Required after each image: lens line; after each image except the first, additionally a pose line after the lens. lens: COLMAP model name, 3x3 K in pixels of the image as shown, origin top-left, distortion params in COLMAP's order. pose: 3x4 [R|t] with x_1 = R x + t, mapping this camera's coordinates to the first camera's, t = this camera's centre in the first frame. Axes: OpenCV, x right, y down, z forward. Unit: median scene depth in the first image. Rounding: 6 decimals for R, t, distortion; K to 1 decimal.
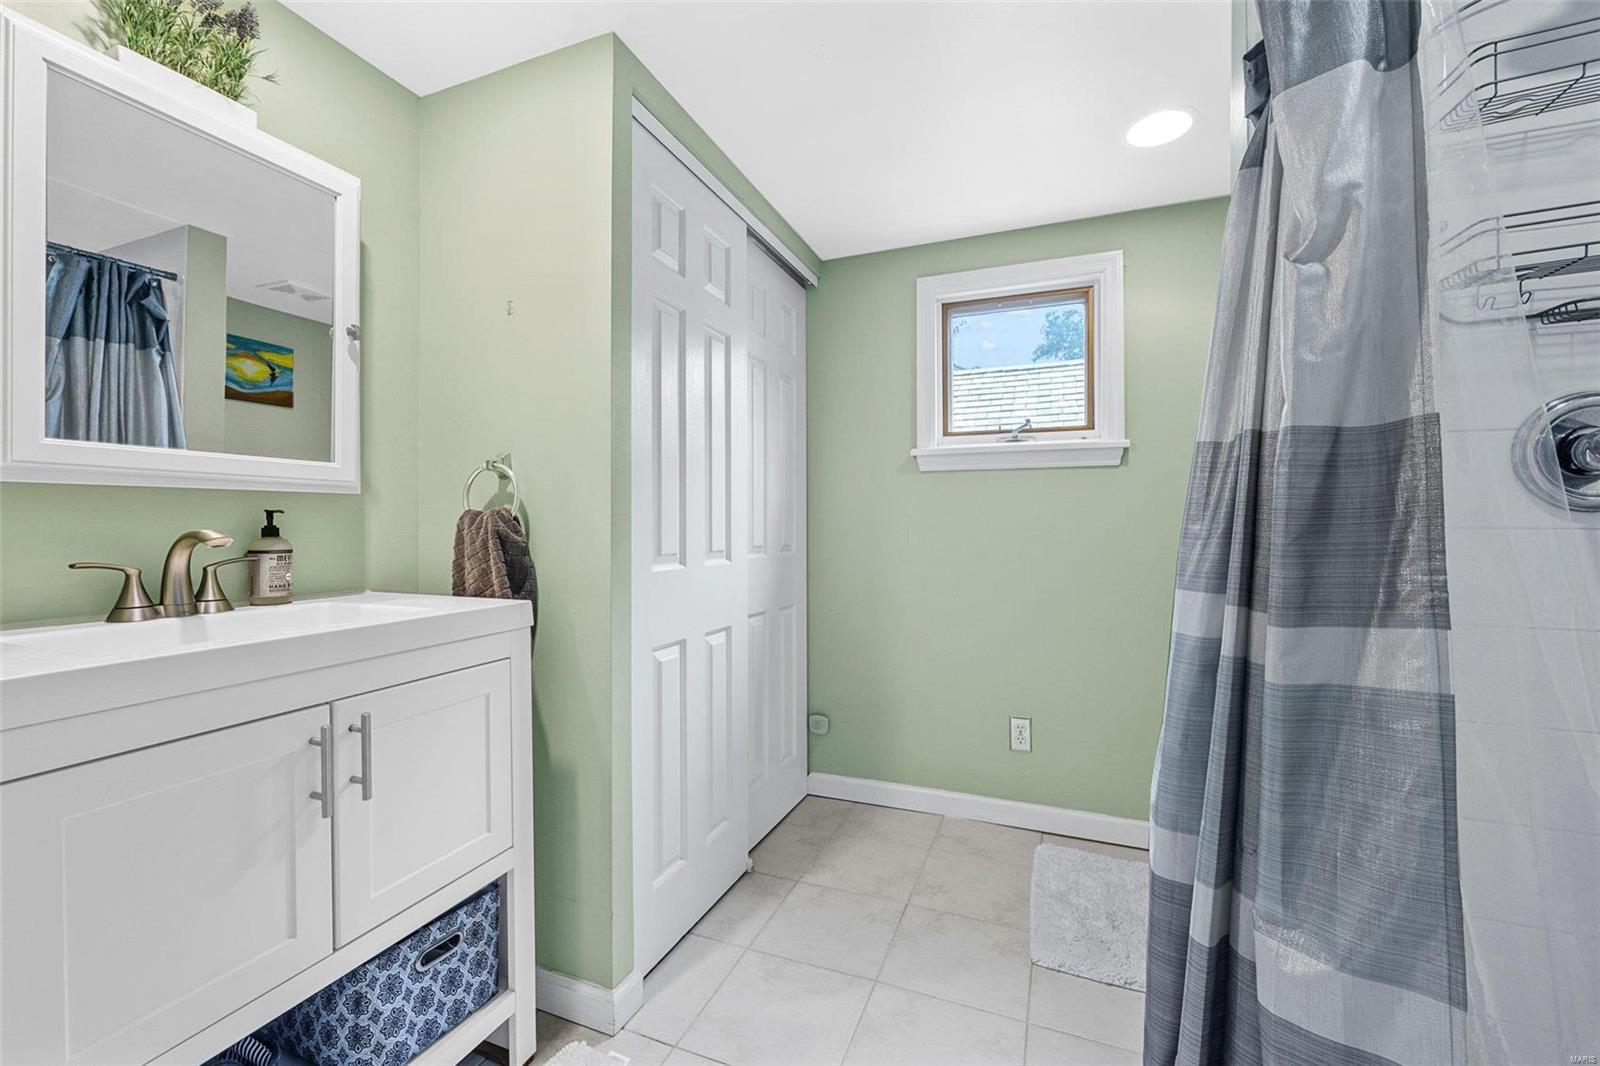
lens RADIAL K [[663.0, 0, 796.0], [0, 663.0, 531.5], [0, 0, 1]] dist [-0.003892, -0.000068]
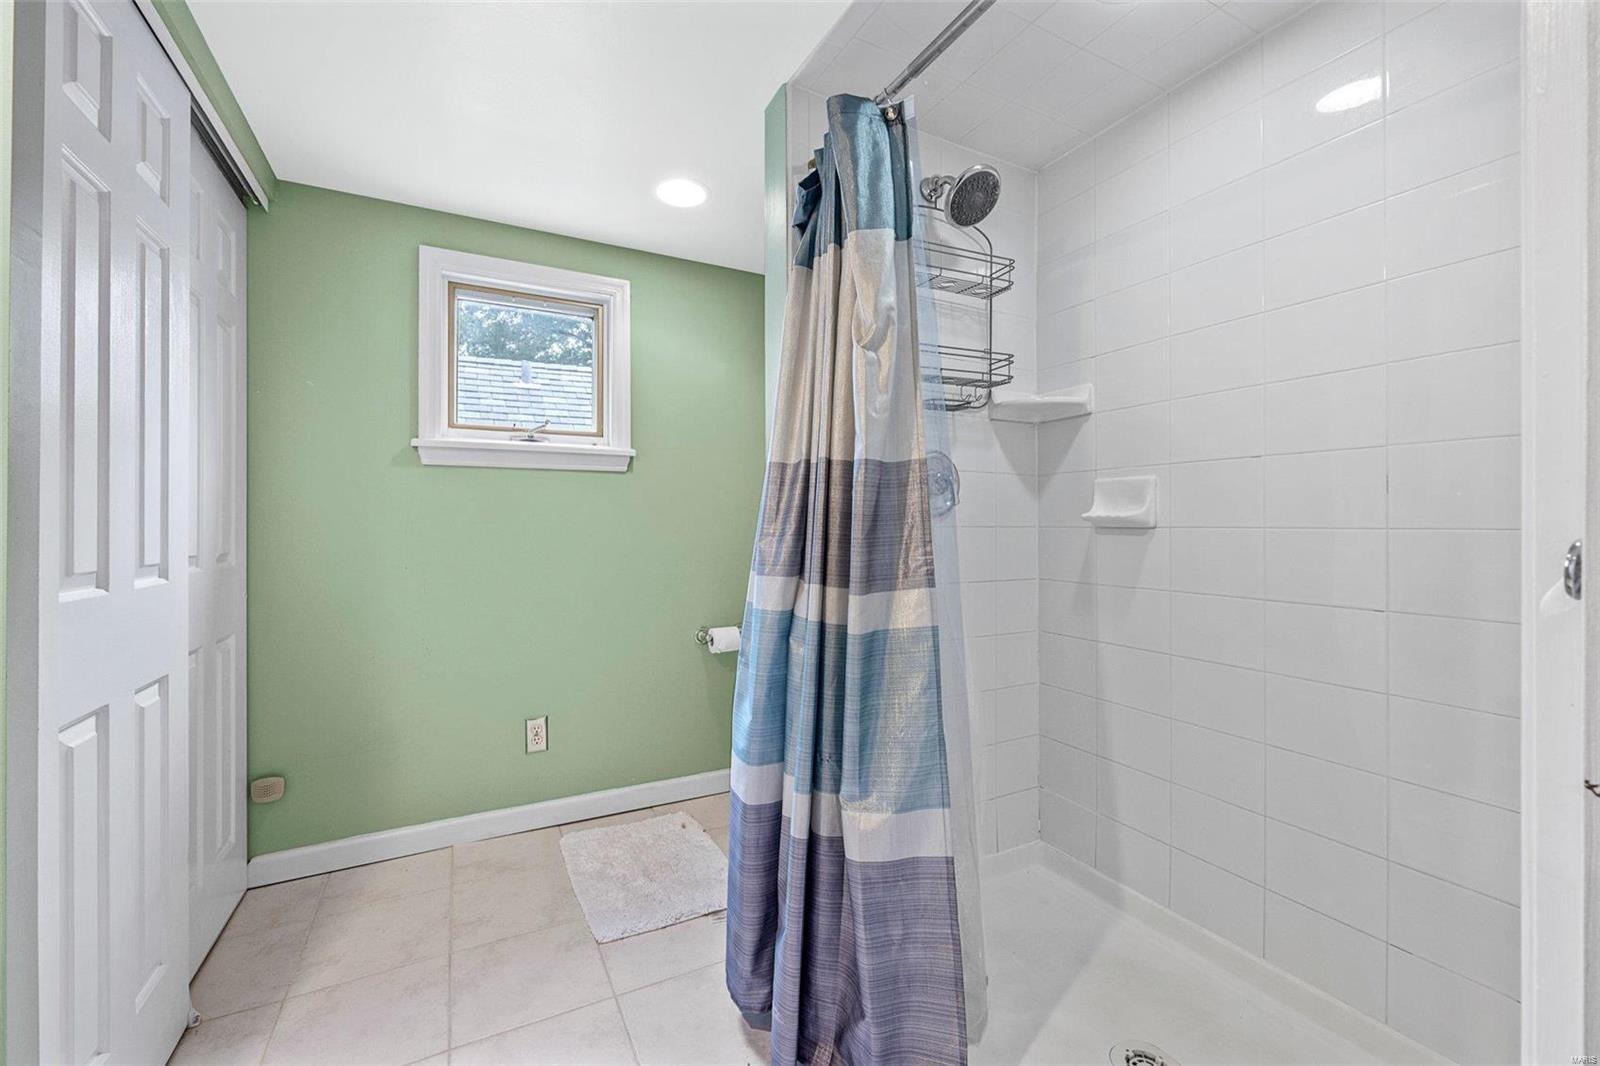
lens RADIAL K [[653.7, 0, 803.2], [0, 653.7, 526.0], [0, 0, 1]] dist [0.000004, -0.000064]
pose [[0.641674, -0.002856, 0.766973, -0.196800], [0.008358, 0.999960, -0.003268, -0.002253], [-0.766932, 0.008507, 0.641672, 0.071363]]
